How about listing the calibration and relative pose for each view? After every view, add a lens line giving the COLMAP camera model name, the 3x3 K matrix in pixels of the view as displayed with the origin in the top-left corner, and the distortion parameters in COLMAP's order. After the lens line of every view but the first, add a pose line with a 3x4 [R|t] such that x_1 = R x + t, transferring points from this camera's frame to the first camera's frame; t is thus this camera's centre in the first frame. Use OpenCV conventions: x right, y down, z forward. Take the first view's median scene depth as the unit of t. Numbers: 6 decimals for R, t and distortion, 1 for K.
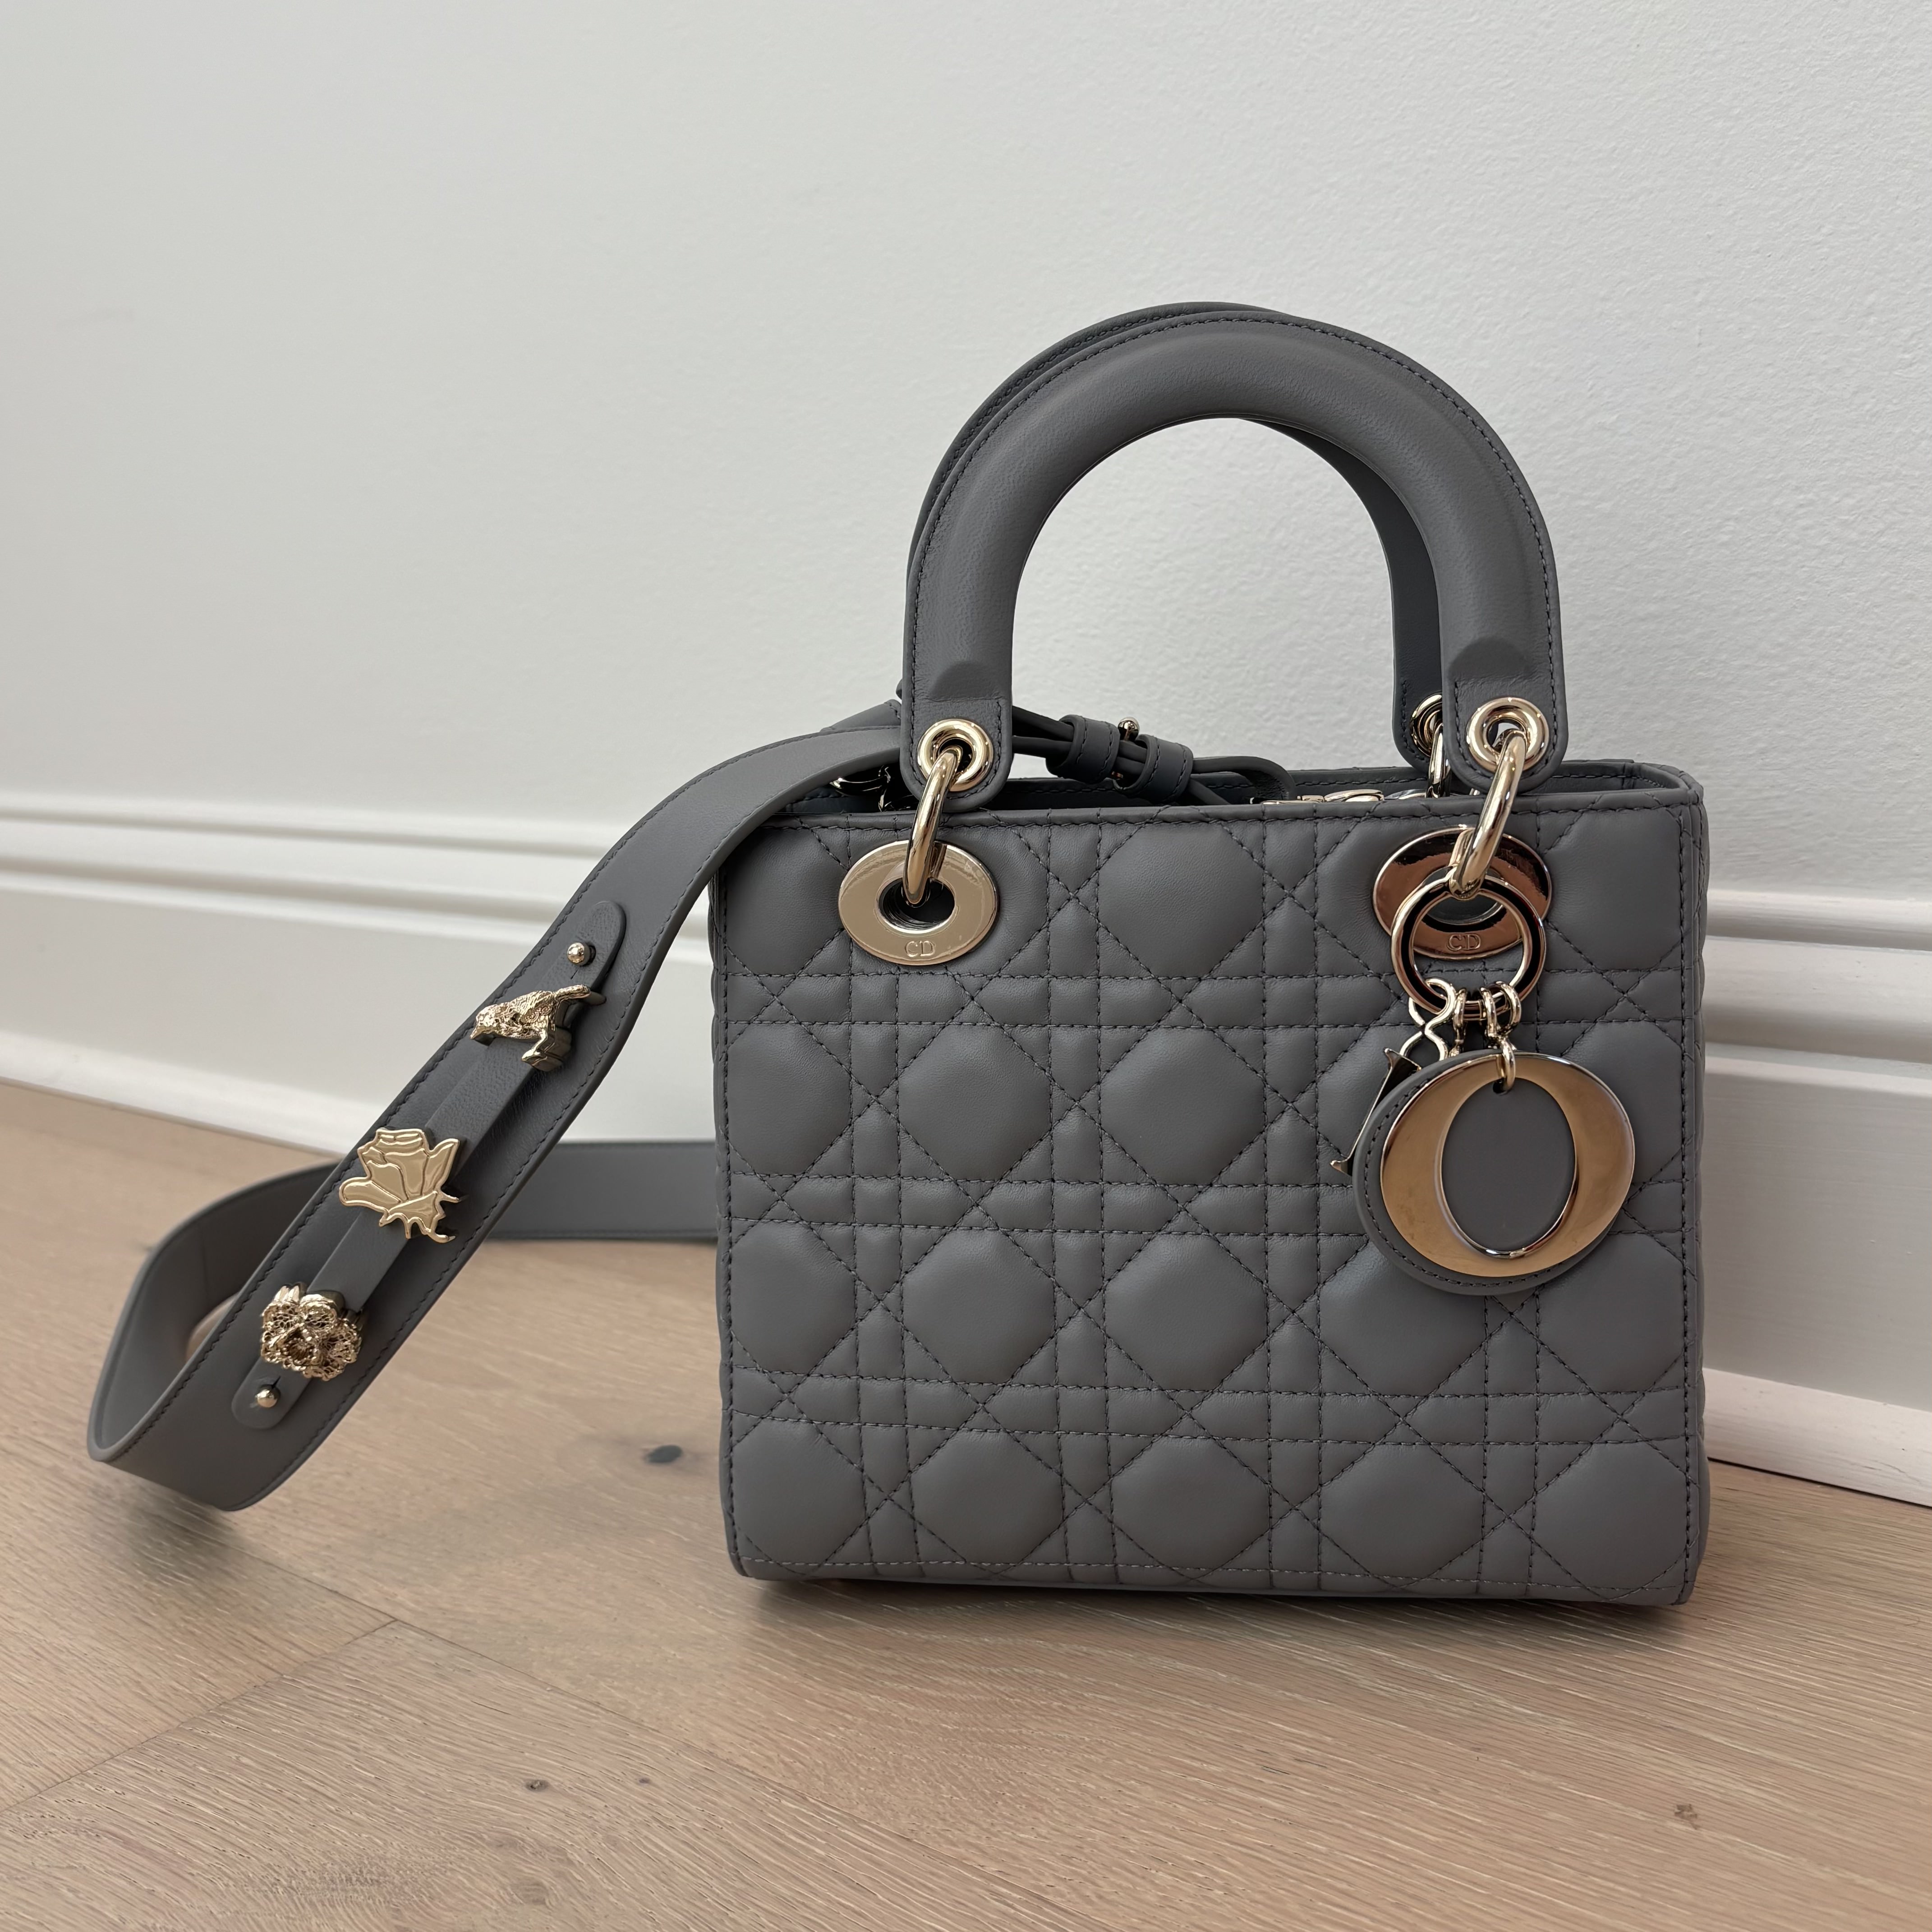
lens RADIAL K [[2167.7, 0, 967.2], [0, 2167.7, 966.4], [0, 0, 1]] dist [0.000584, 0.000000]
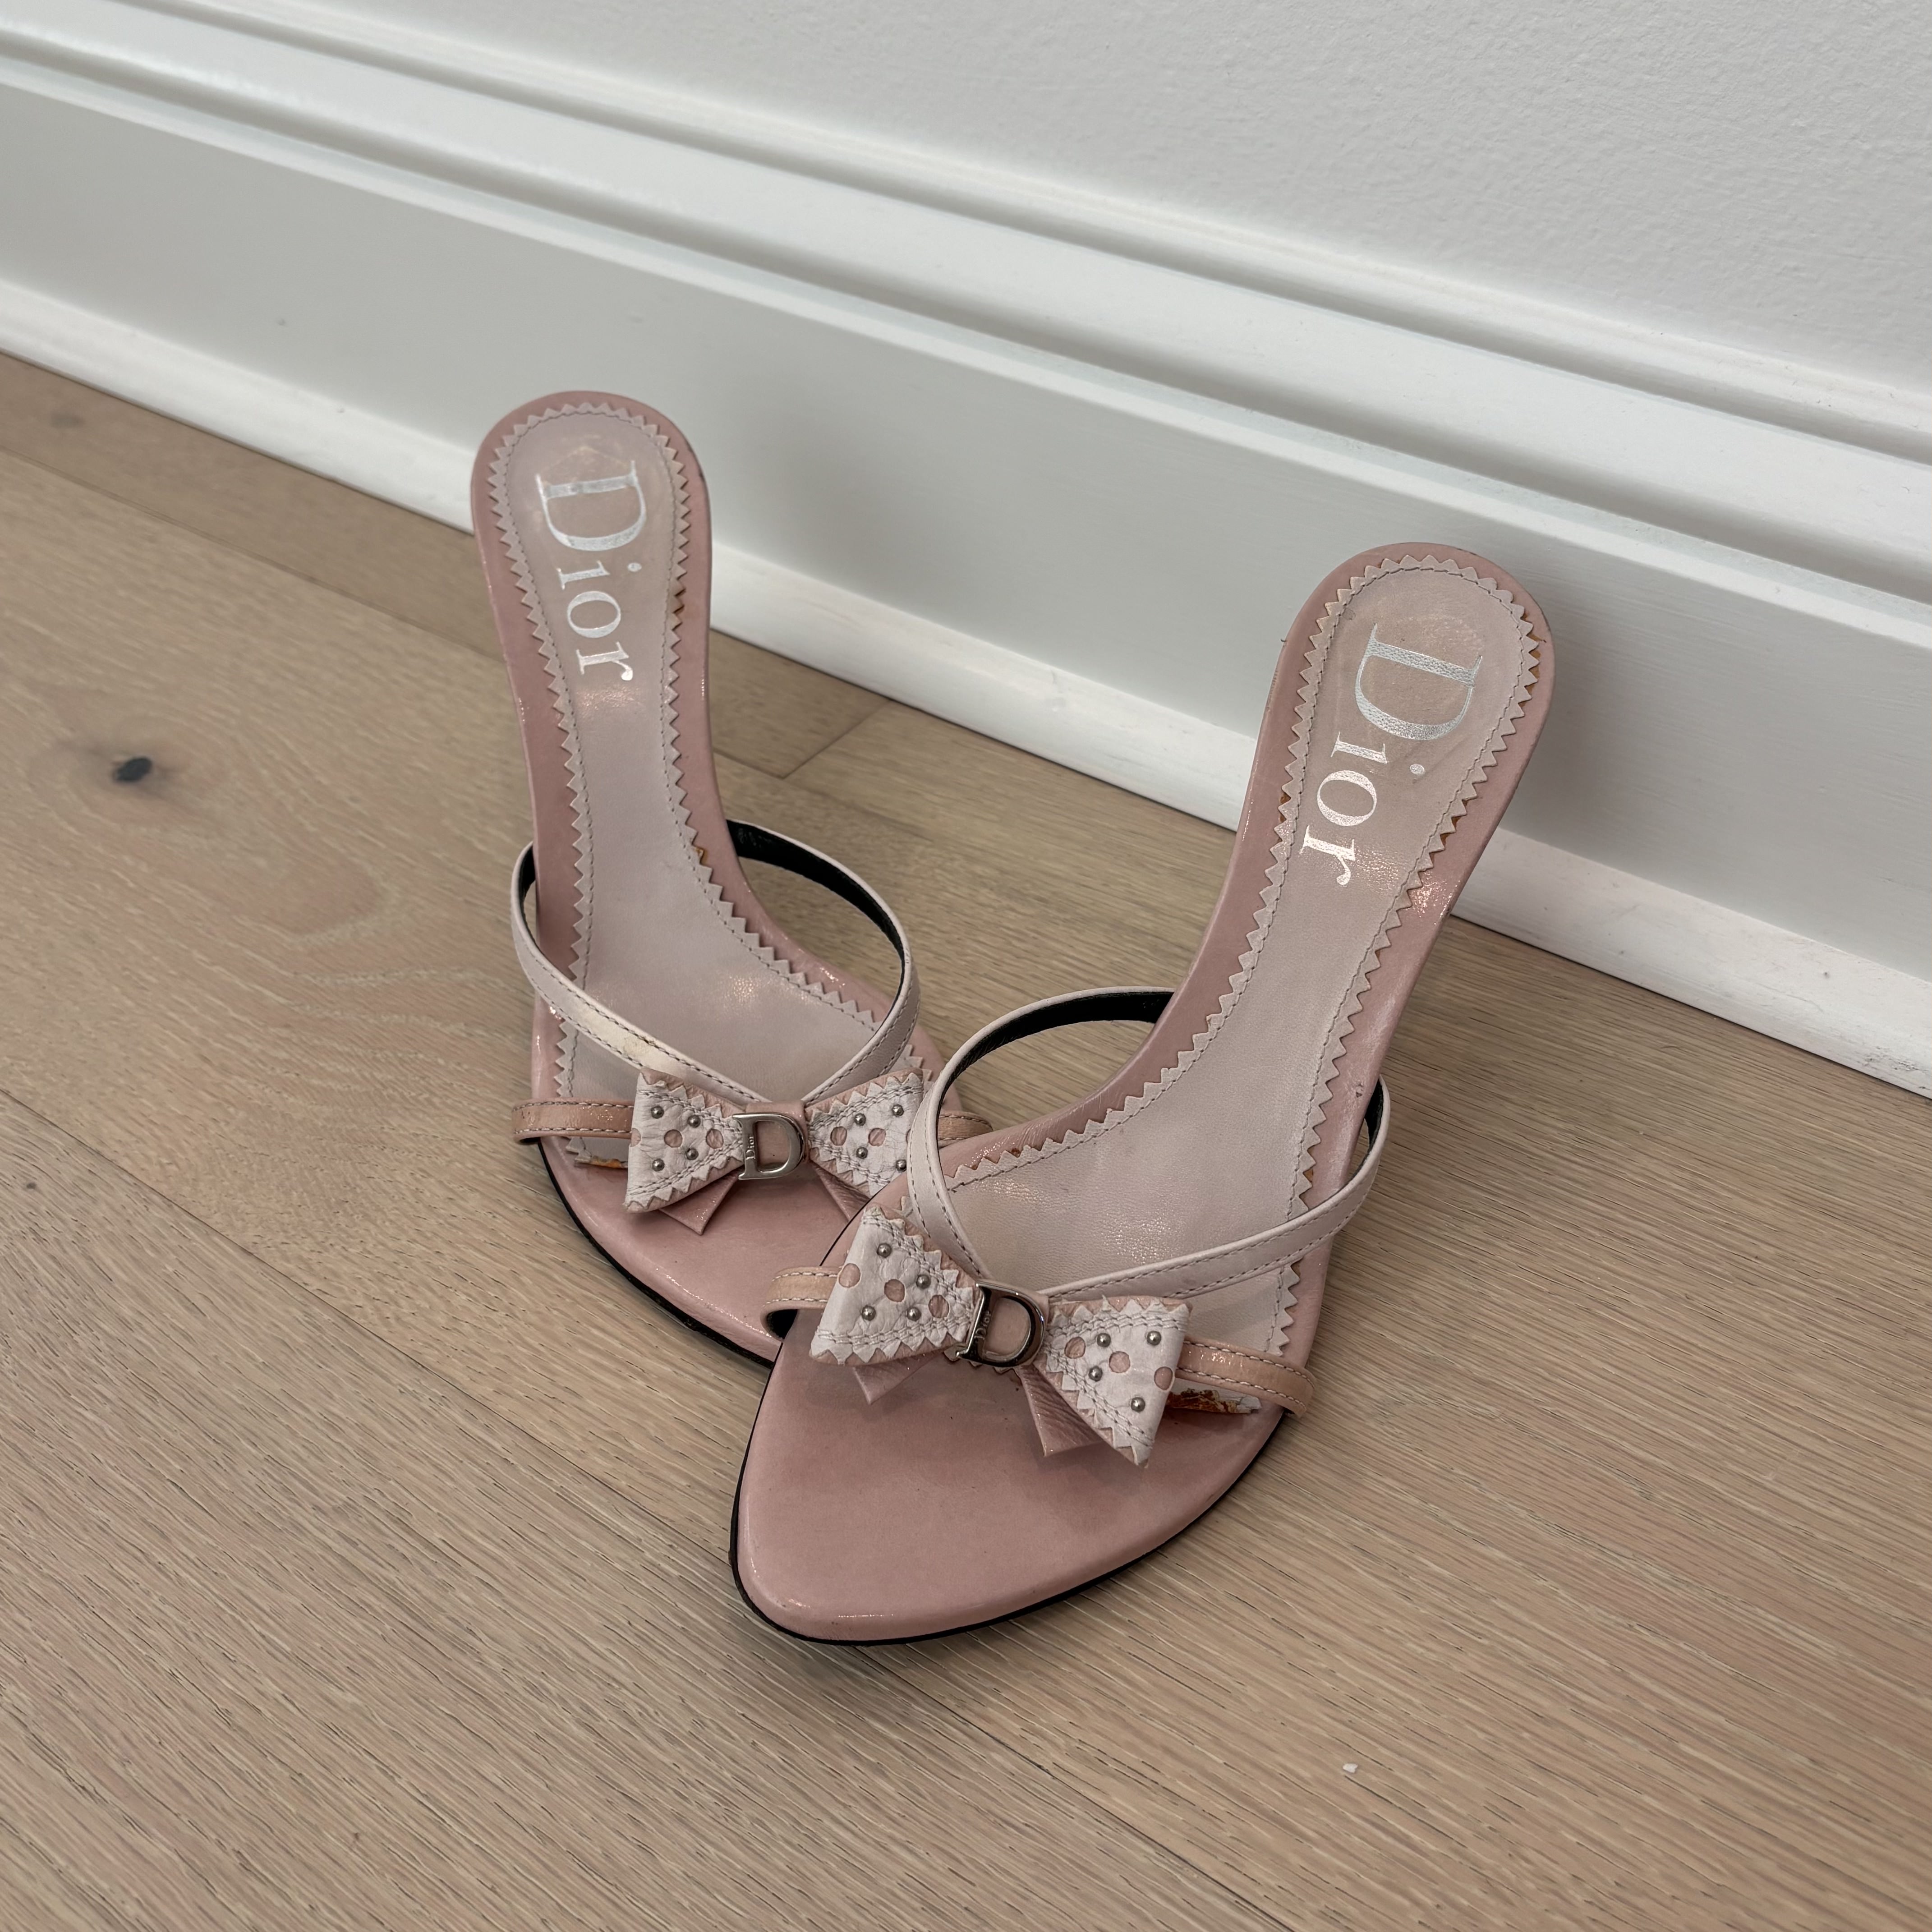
lens RADIAL K [[2167.7, 0, 966.4], [0, 2167.7, 967.8], [0, 0, 1]] dist [0.000584, 0.000000]
pose [[0.999703, -0.003098, 0.024157, 0.282151], [-0.009708, 0.858978, 0.511920, -0.274420], [-0.022337, -0.512003, 0.858693, 0.077881]]
